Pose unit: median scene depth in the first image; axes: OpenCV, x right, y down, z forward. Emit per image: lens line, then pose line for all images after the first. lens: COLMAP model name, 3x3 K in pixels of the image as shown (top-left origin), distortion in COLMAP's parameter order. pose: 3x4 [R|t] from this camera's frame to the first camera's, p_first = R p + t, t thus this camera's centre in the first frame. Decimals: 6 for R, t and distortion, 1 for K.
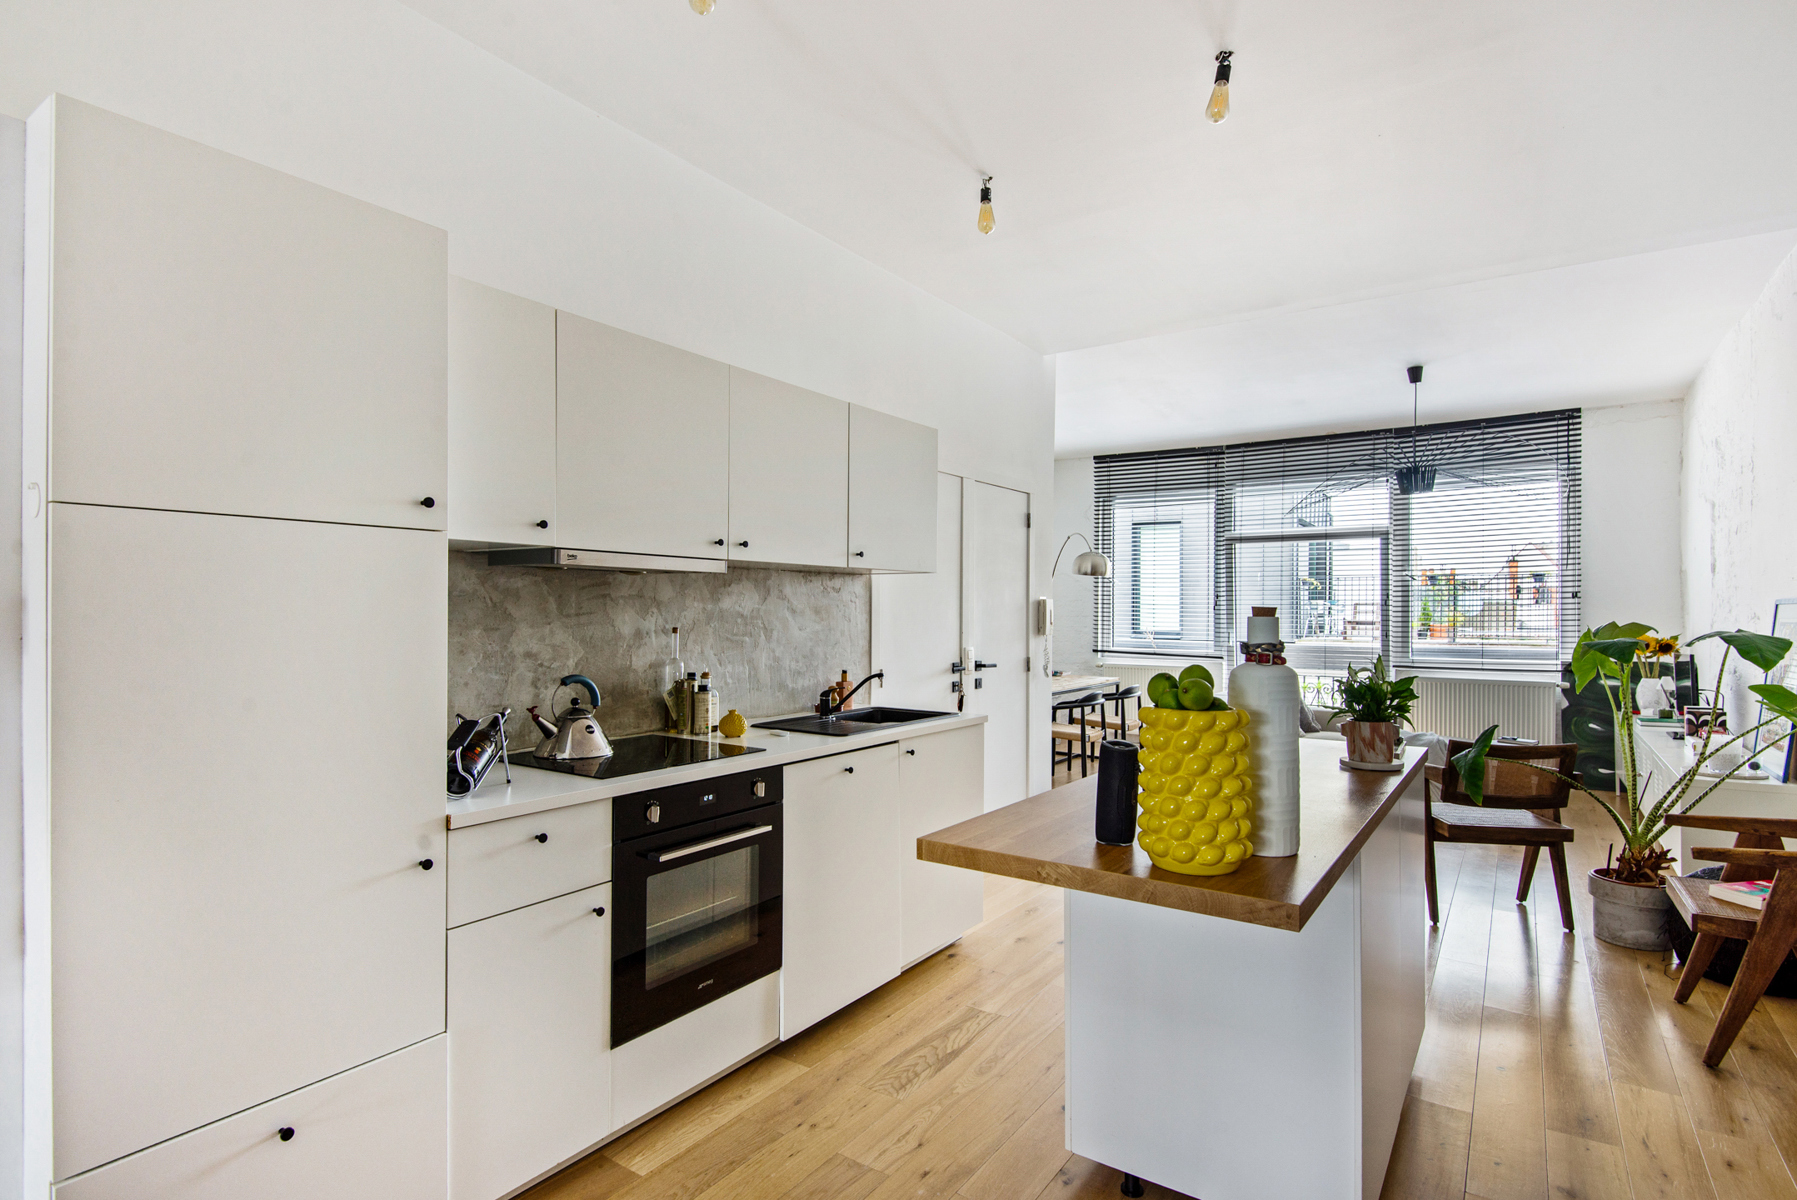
lens RADIAL K [[909.0, 0, 887.5], [0, 909.0, 622.8], [0, 0, 1]] dist [0.011399, -0.002764]
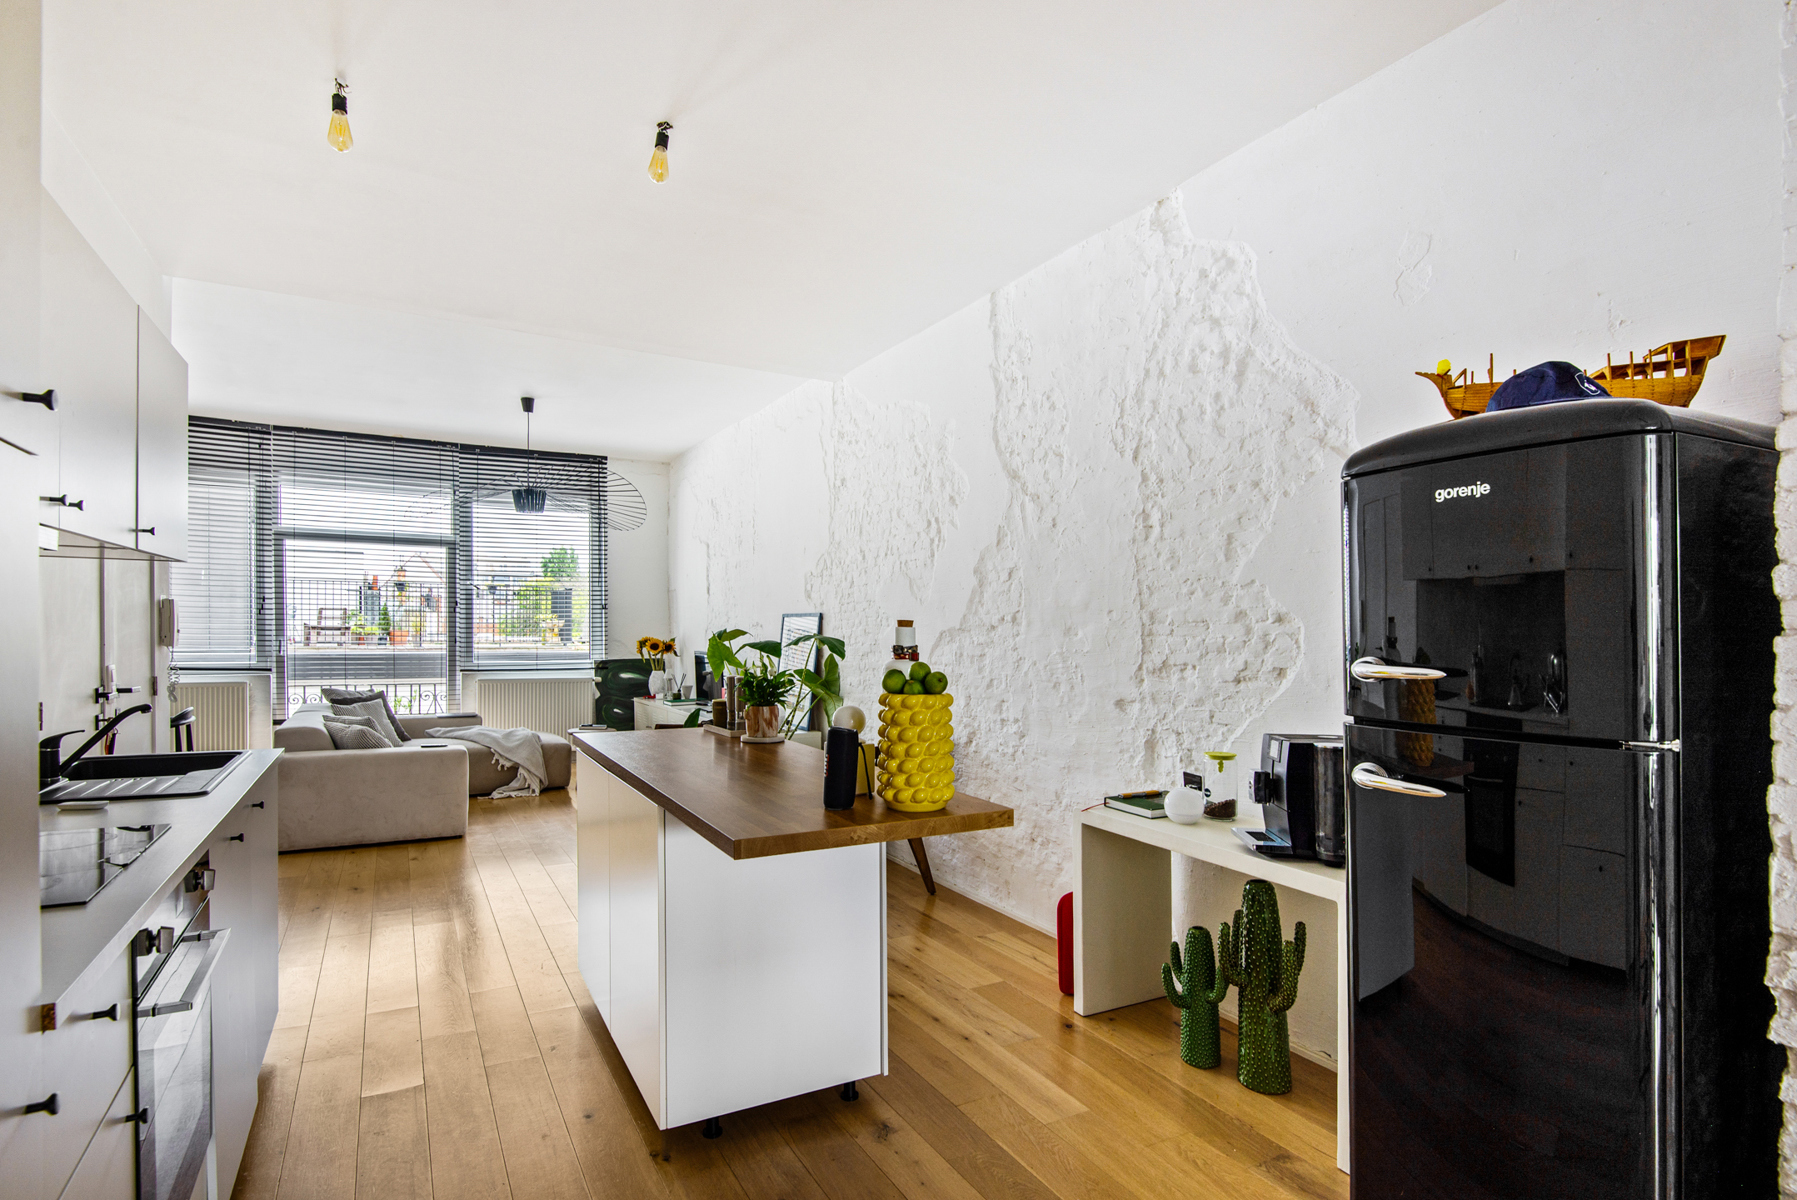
lens RADIAL K [[909.0, 0, 915.8], [0, 909.0, 648.4], [0, 0, 1]] dist [0.011399, -0.002764]
pose [[0.433928, -0.020256, 0.900720, -0.179911], [0.000344, 0.999751, 0.022317, -0.001040], [-0.900948, -0.009374, 0.433827, 0.078818]]
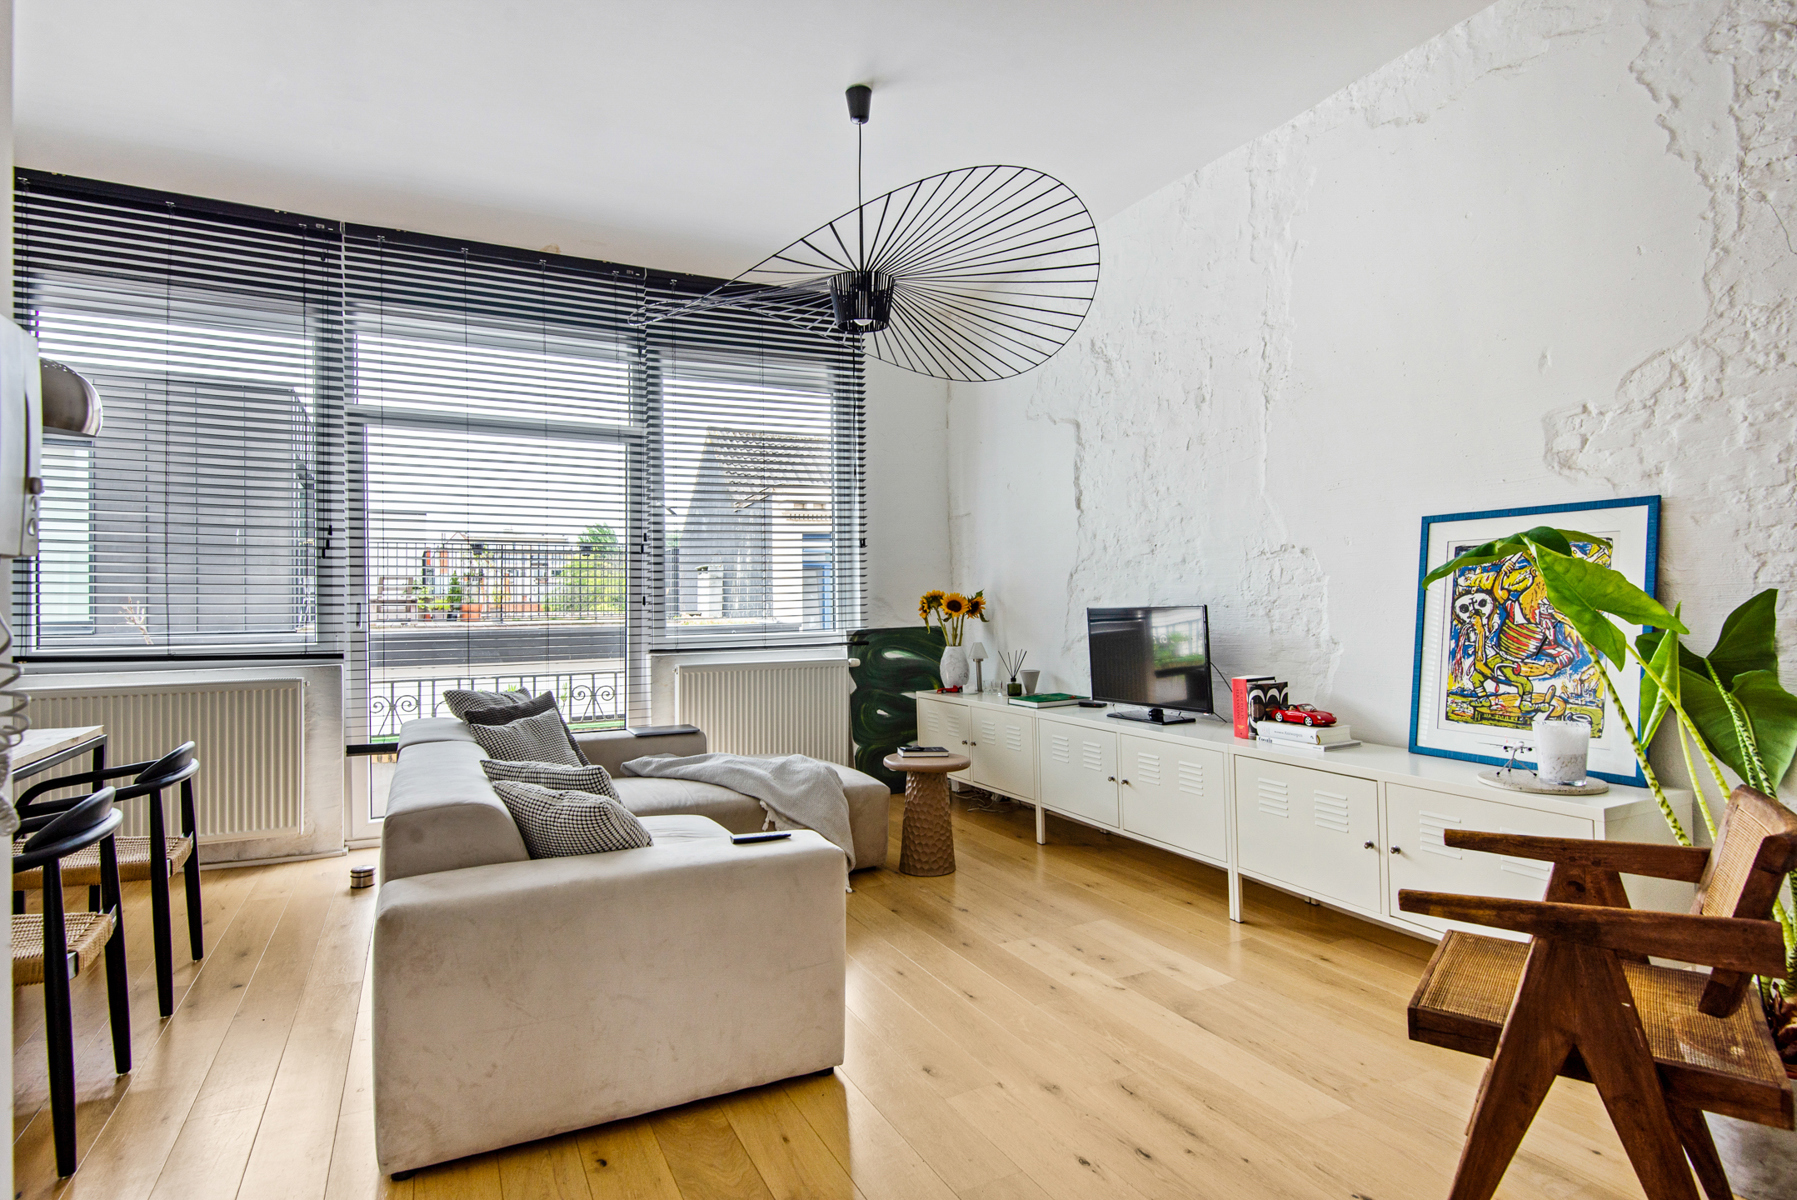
lens RADIAL K [[934.9, 0, 907.6], [0, 934.9, 595.3], [0, 0, 1]] dist [0.022639, -0.001378]
pose [[0.478716, -0.004765, 0.877957, 0.083474], [0.020423, 0.999775, -0.005710, 0.018240], [-0.877732, 0.020664, 0.478706, 0.588259]]
